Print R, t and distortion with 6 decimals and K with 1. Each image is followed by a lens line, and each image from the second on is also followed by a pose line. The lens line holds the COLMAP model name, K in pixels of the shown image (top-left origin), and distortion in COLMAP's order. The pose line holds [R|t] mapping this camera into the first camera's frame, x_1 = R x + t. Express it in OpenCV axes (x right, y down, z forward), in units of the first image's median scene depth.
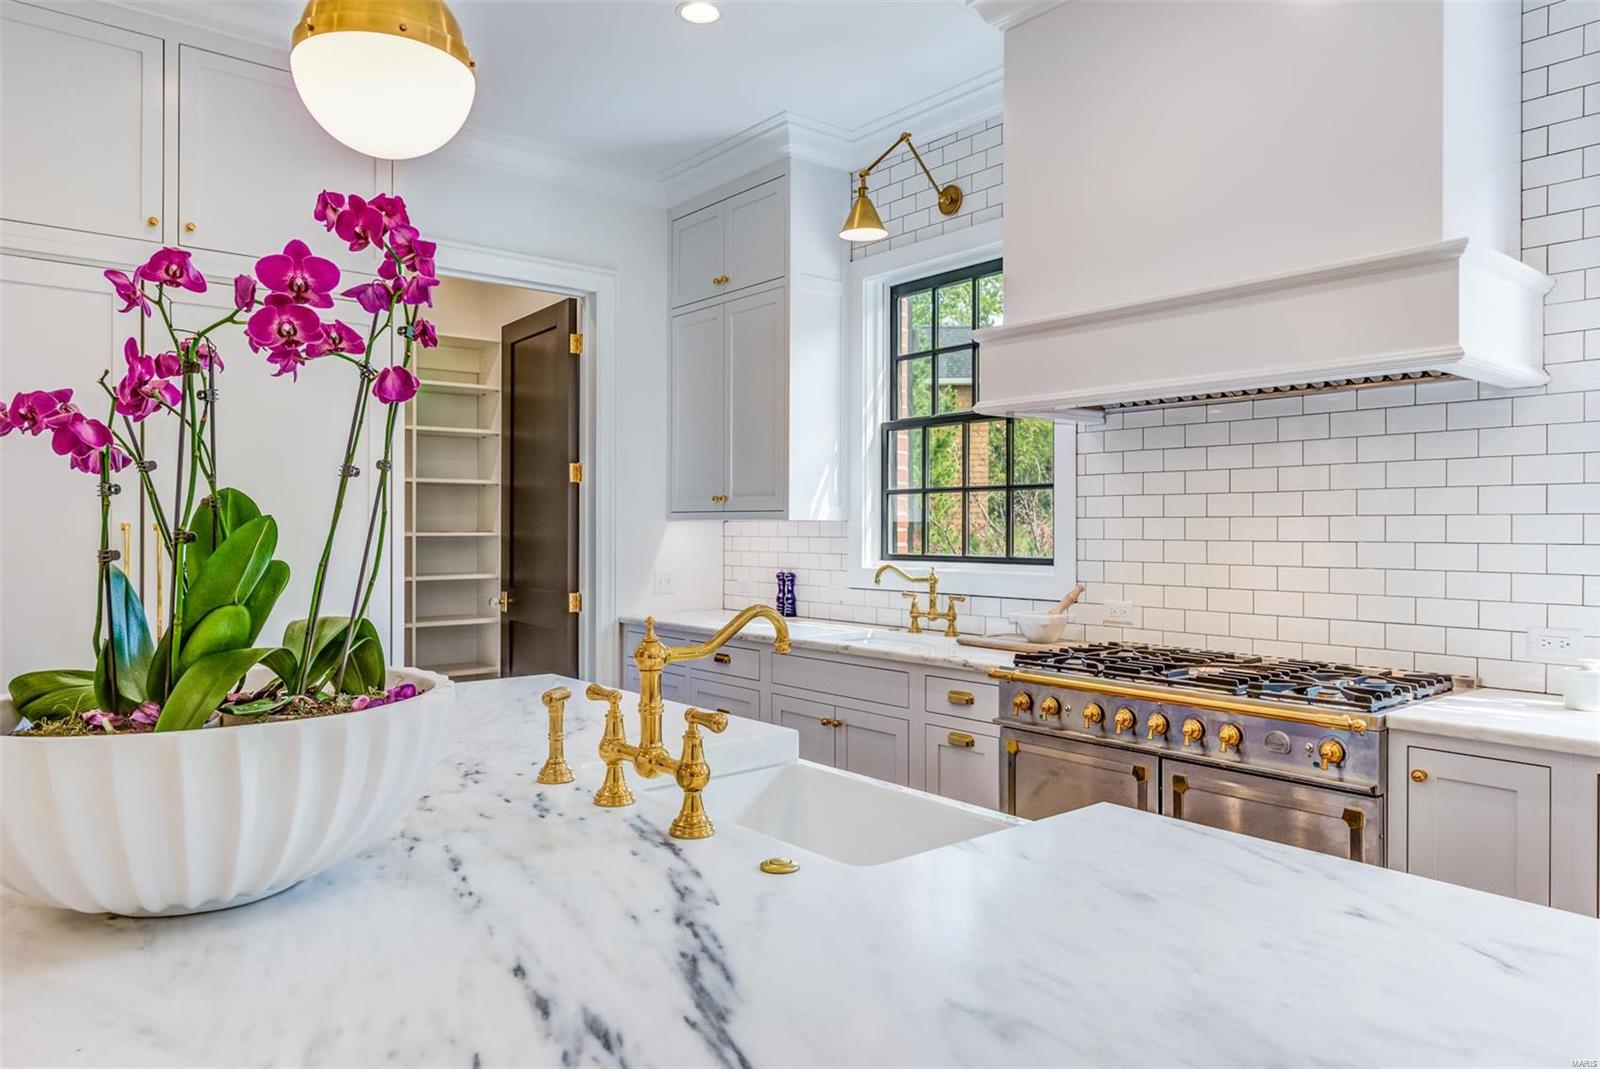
lens RADIAL K [[1037.5, 0, 800.0], [0, 1037.5, 534.5], [0, 0, 1]] dist [0.001814, 0.000232]
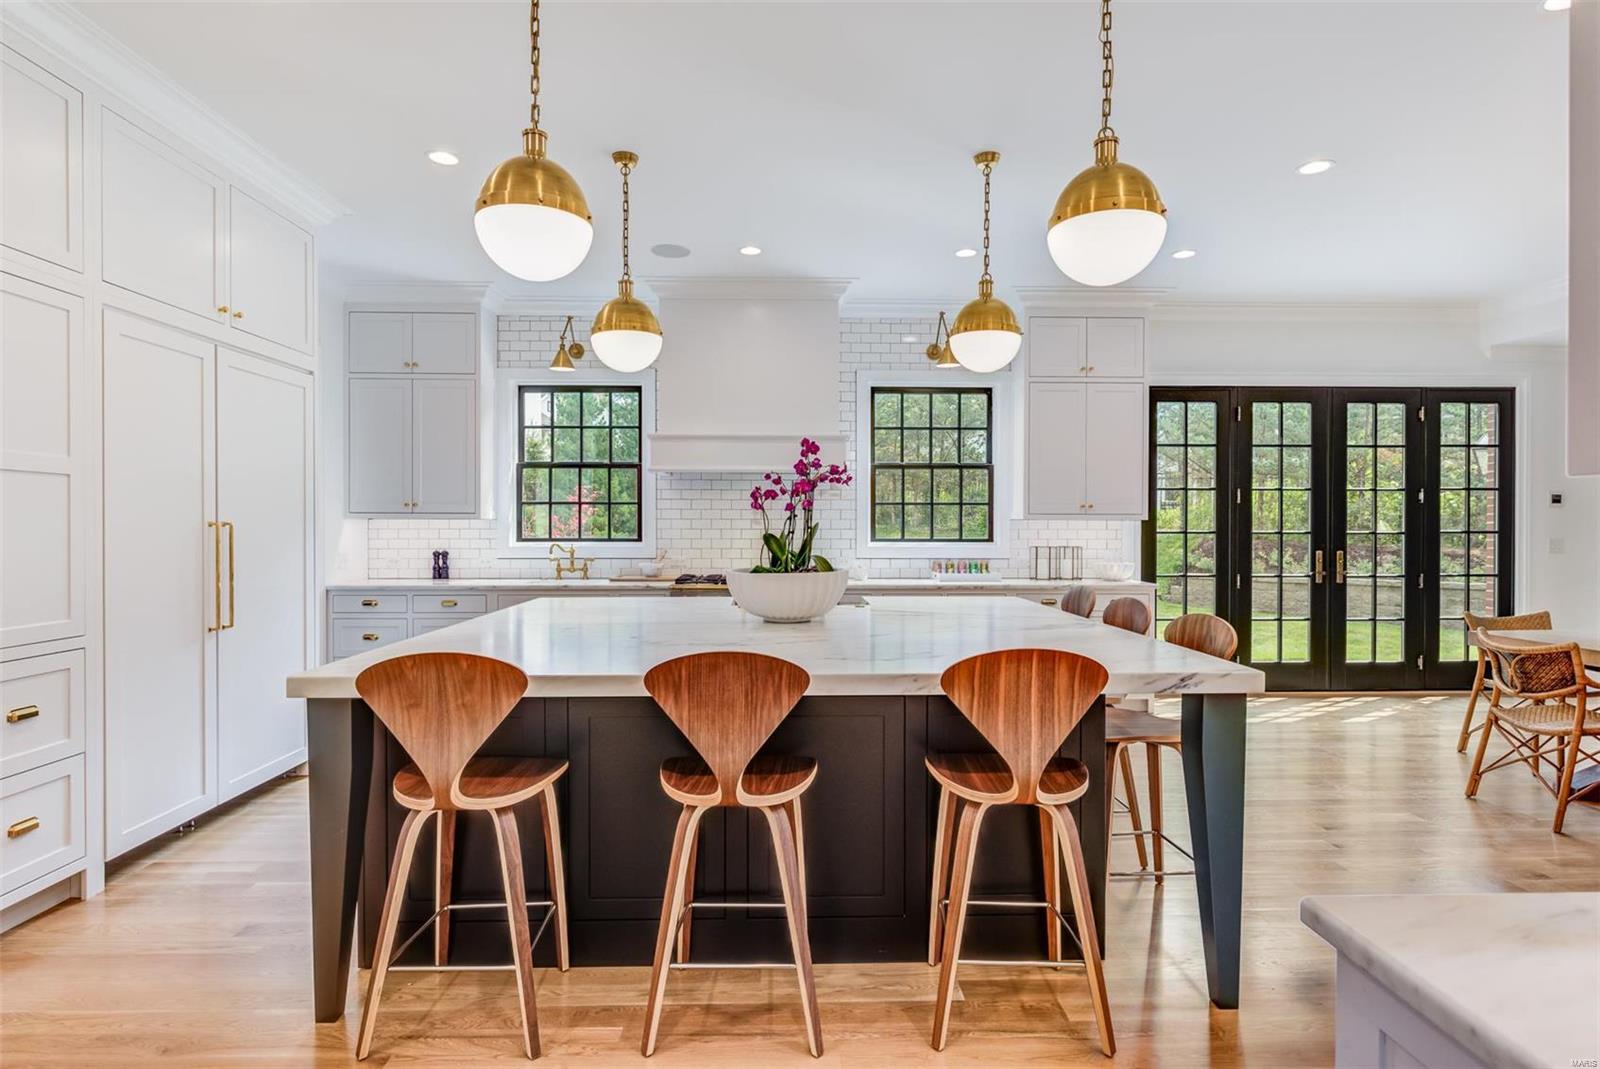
lens RADIAL K [[838.6, 0, 794.2], [0, 838.6, 531.1], [0, 0, 1]] dist [0.001269, 0.000406]
pose [[0.622134, -0.003295, 0.782904, -0.738856], [0.004325, 0.999990, 0.000772, 0.007085], [-0.782899, 0.002905, 0.622142, -0.242293]]
